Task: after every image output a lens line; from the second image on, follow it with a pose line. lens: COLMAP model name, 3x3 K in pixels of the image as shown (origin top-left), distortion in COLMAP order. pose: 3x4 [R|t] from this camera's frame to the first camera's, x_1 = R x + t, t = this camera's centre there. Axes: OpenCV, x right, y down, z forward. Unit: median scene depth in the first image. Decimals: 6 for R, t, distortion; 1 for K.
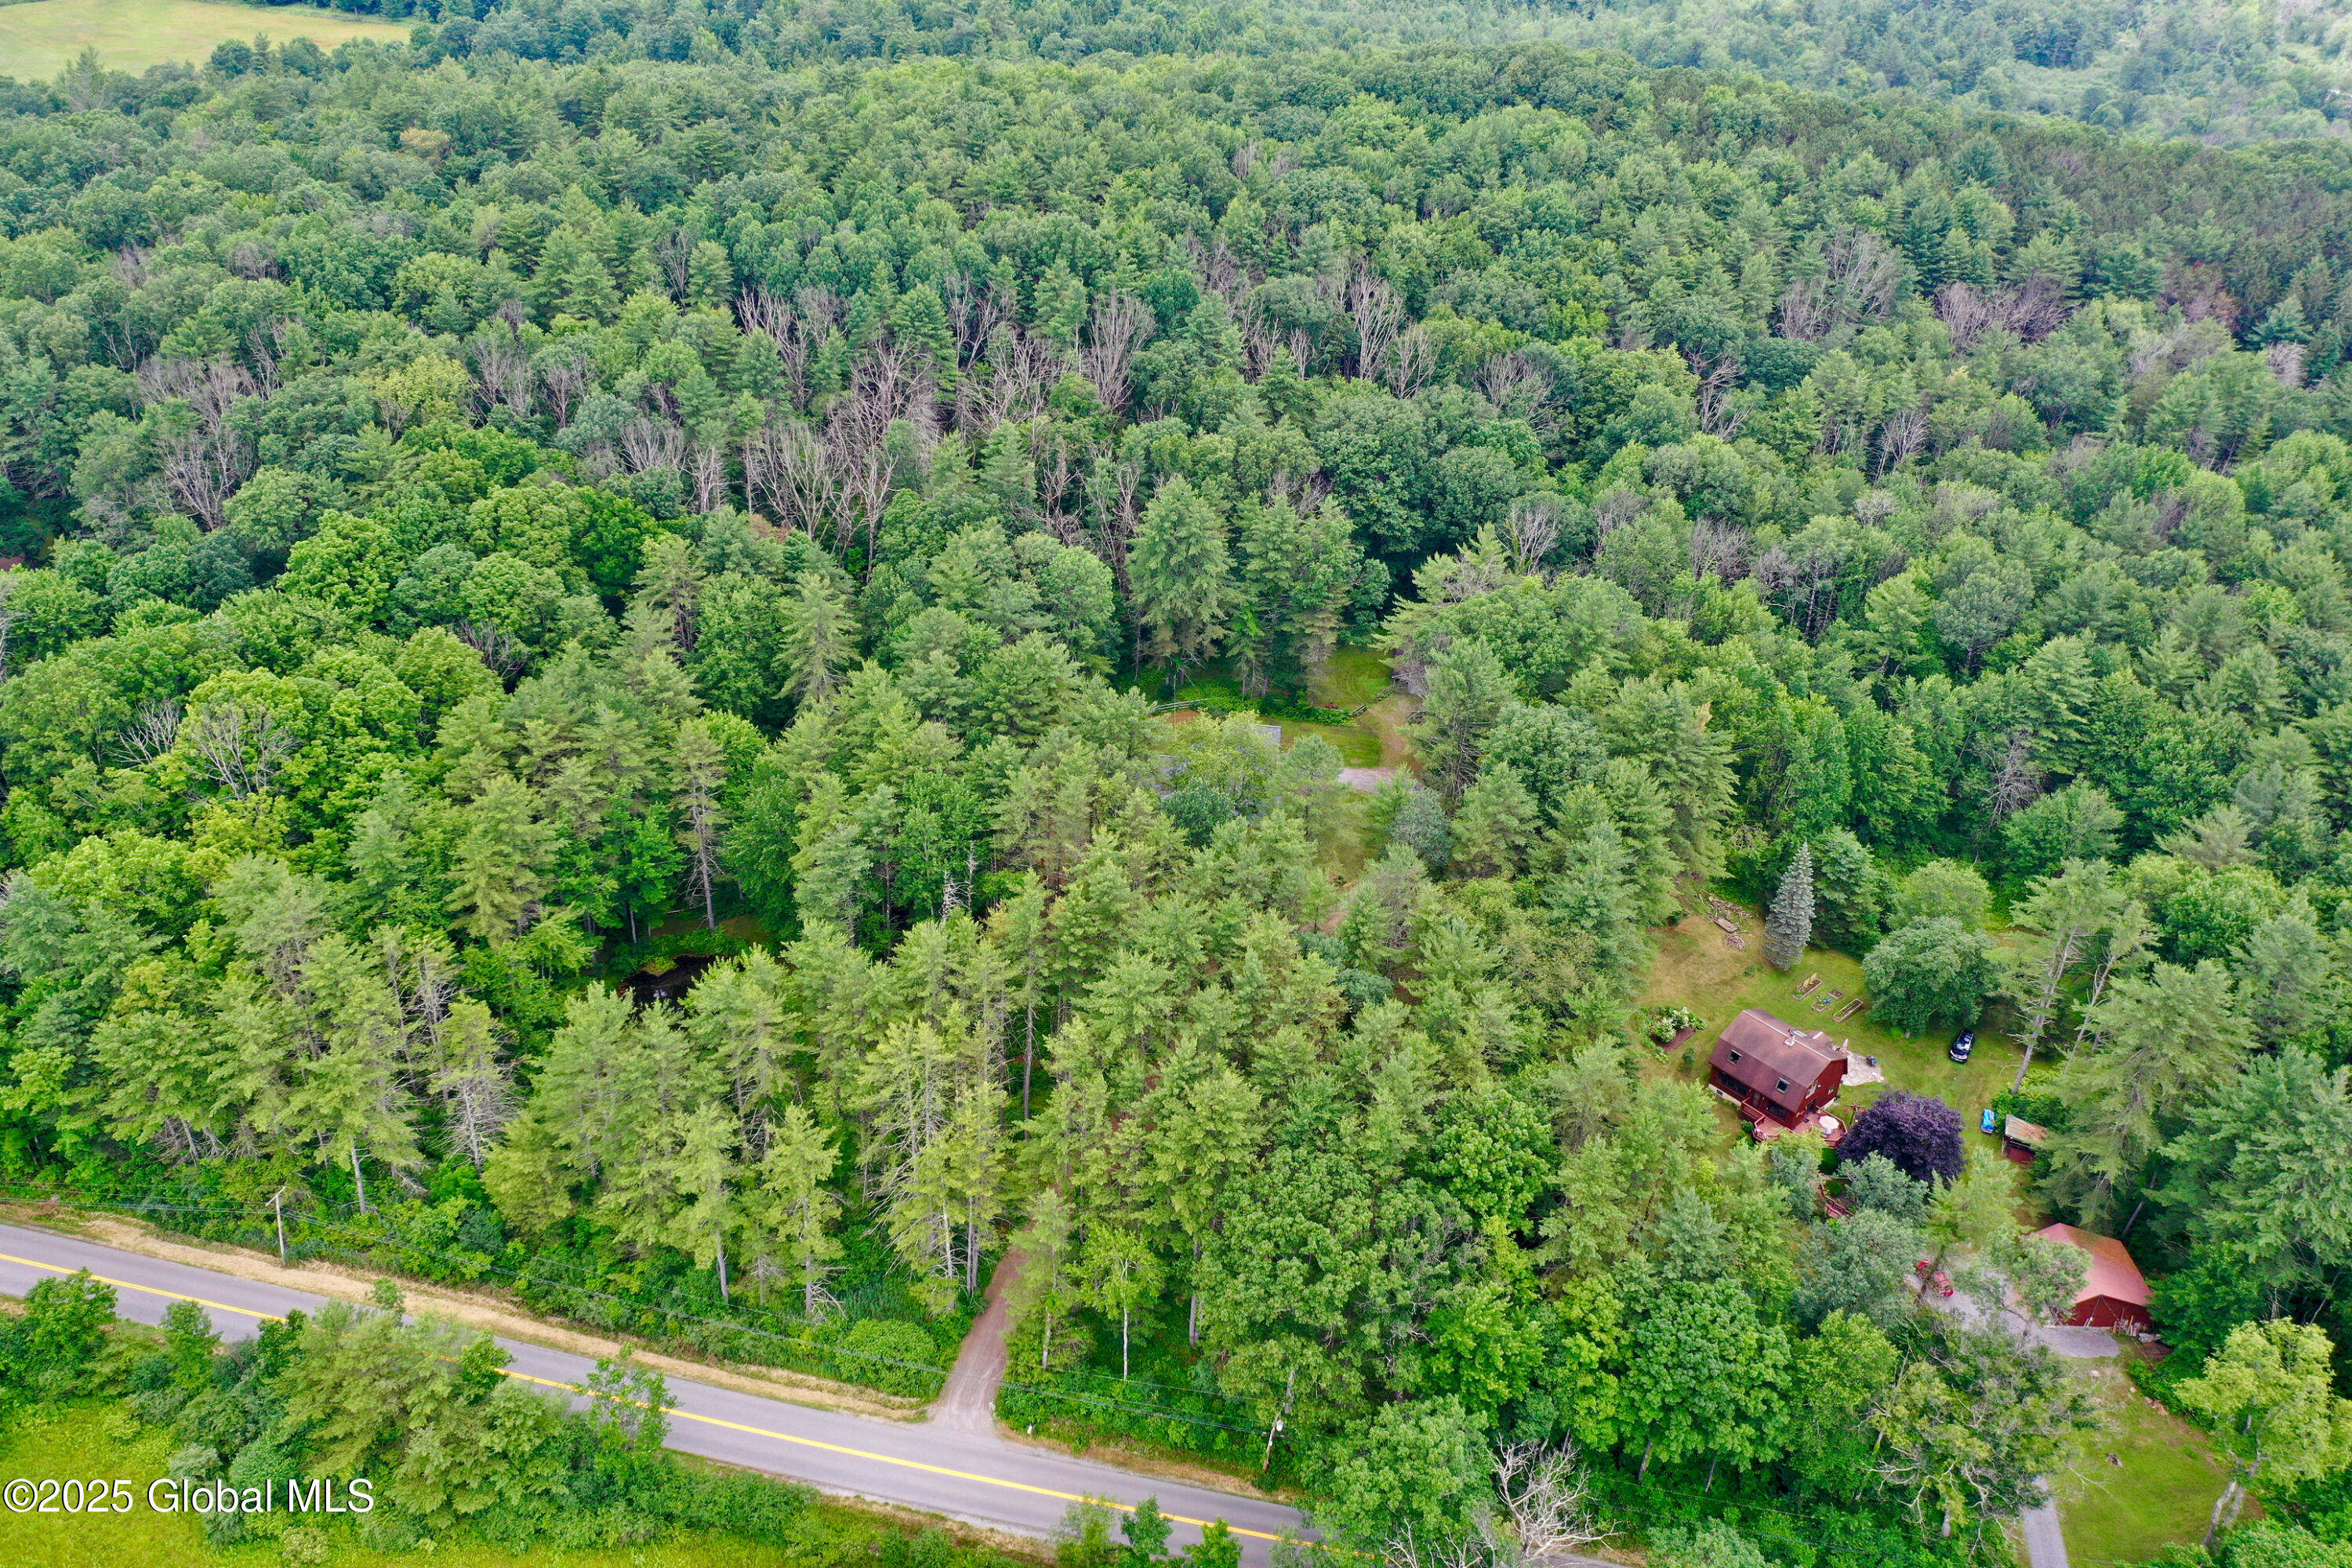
lens RADIAL K [[1904.5, 0, 1153.9], [0, 1904.5, 774.7], [0, 0, 1]] dist [0.011514, 0.006217]
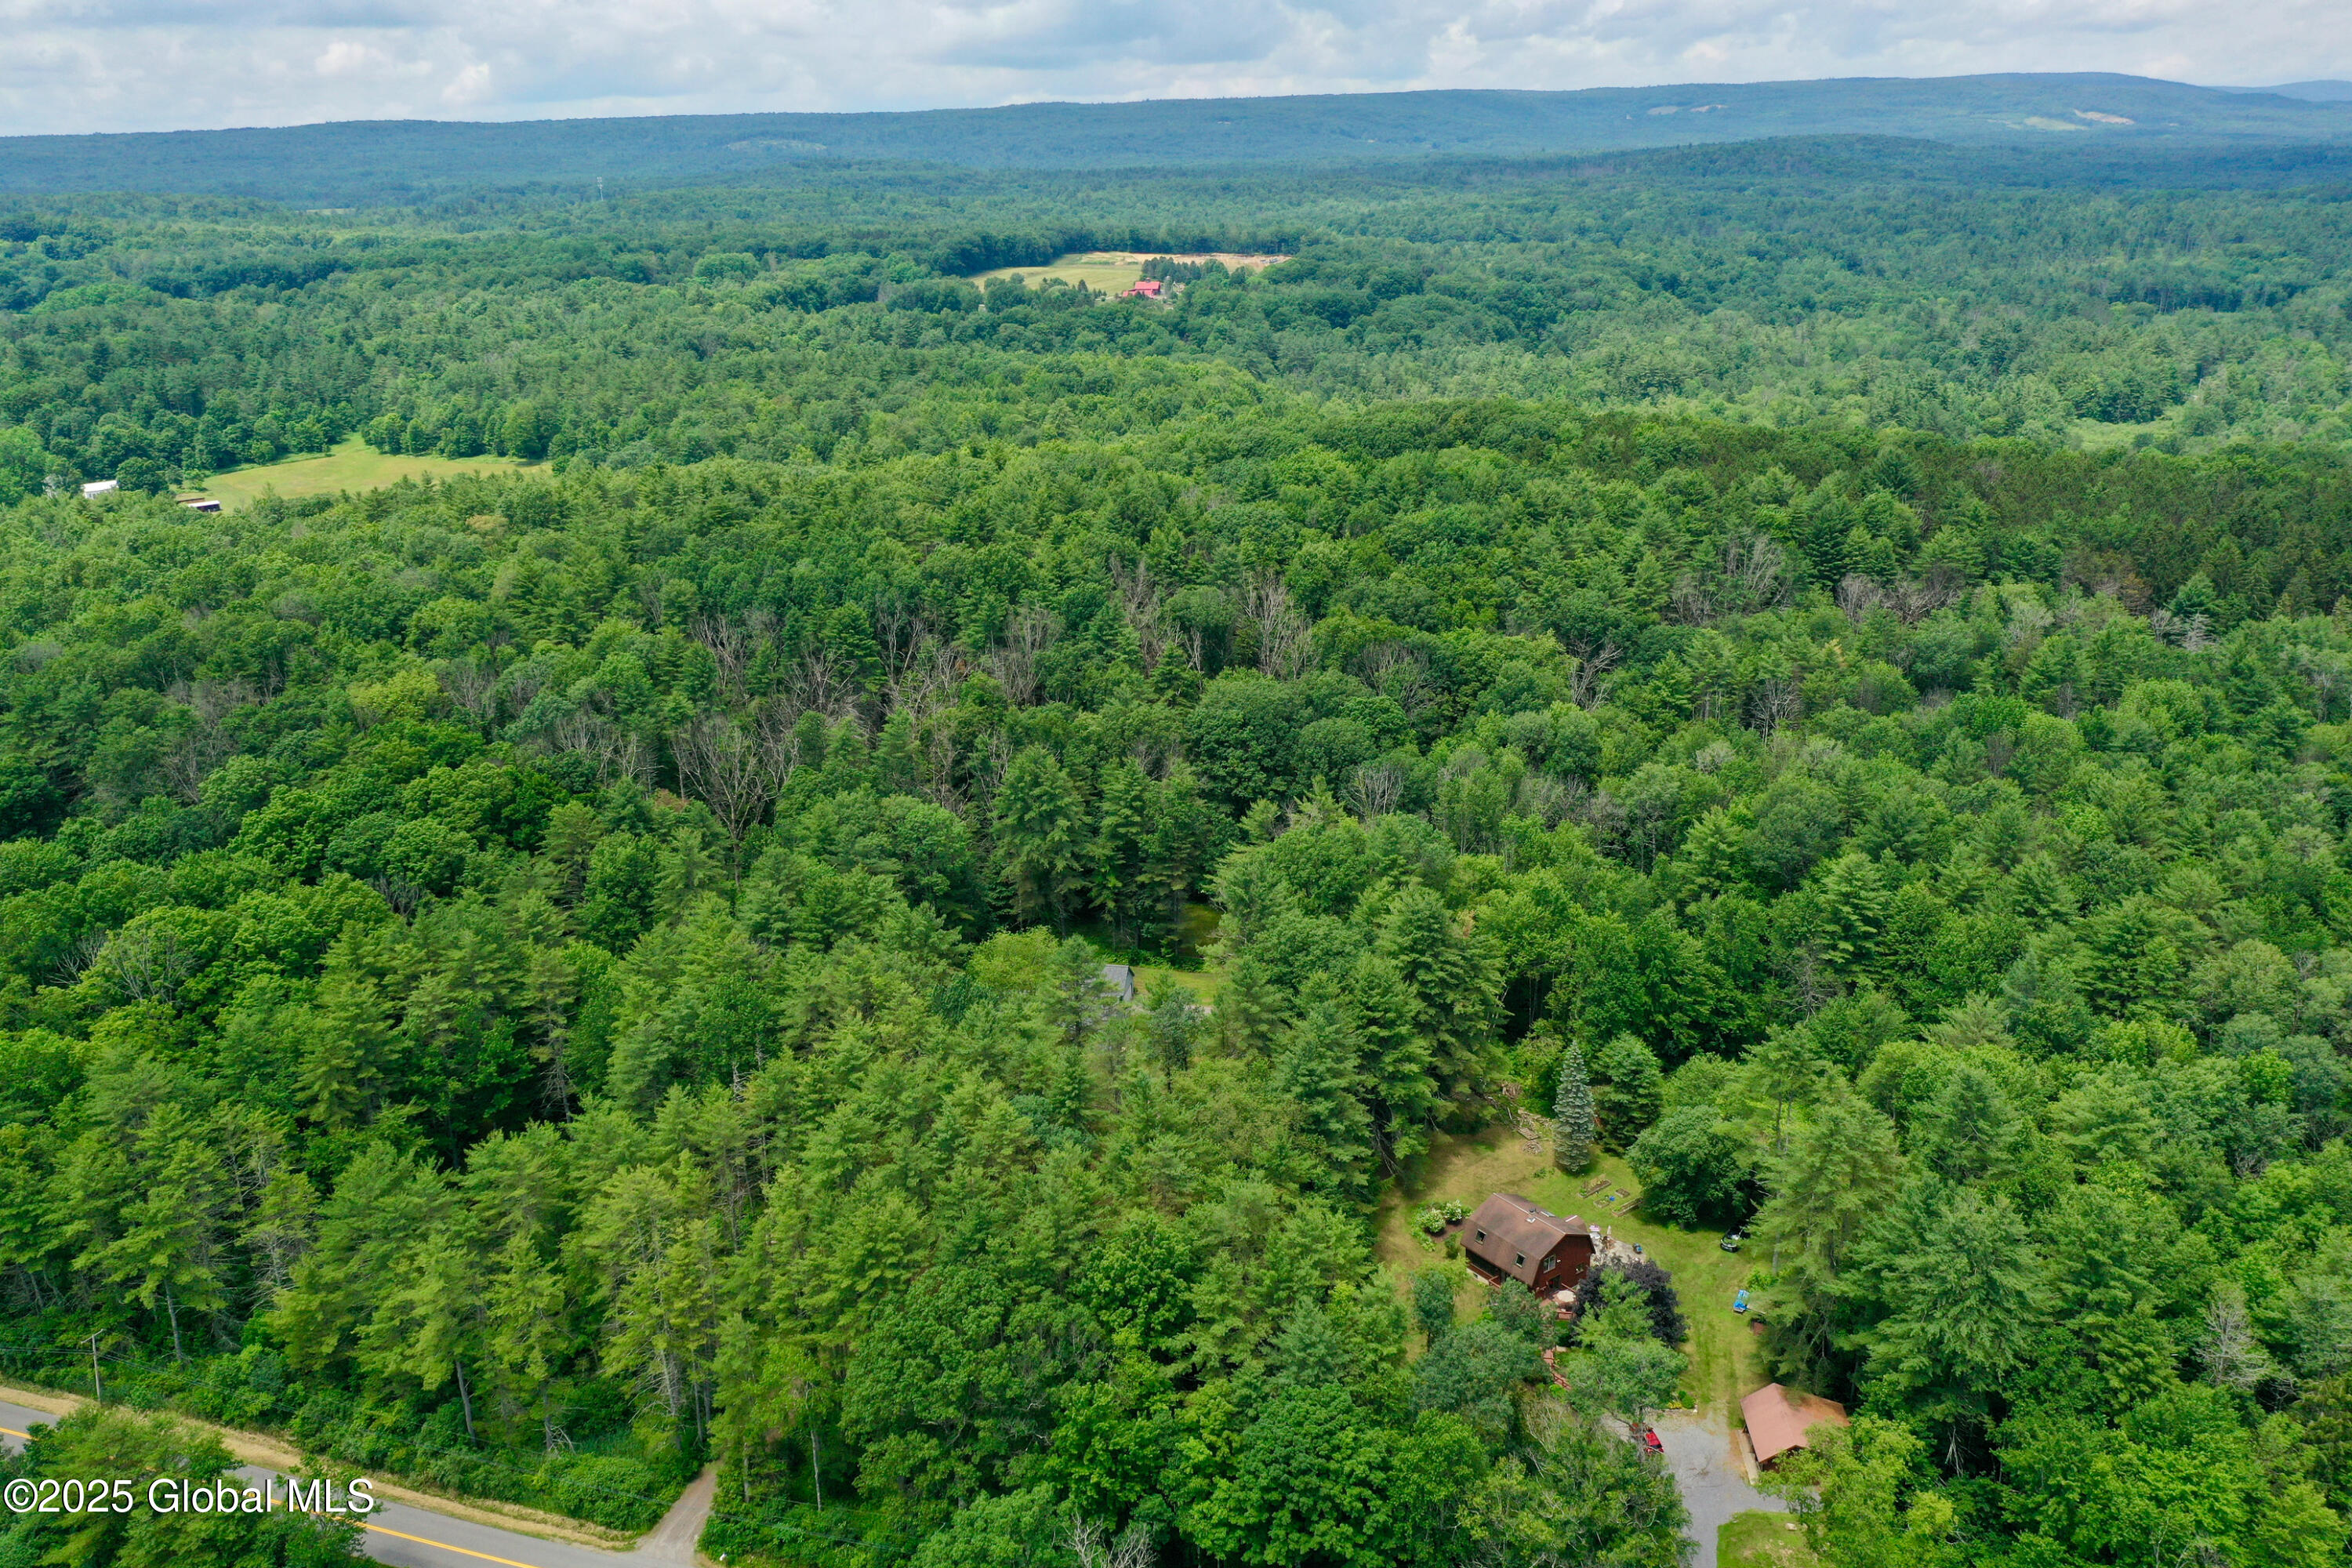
lens RADIAL K [[1904.5, 0, 1153.9], [0, 1904.5, 774.7], [0, 0, 1]] dist [0.011514, 0.006217]
pose [[0.992563, -0.036807, -0.116036, 0.224436], [0.010800, 0.976062, -0.217225, 0.110133], [0.121254, 0.214357, 0.969200, -0.064983]]
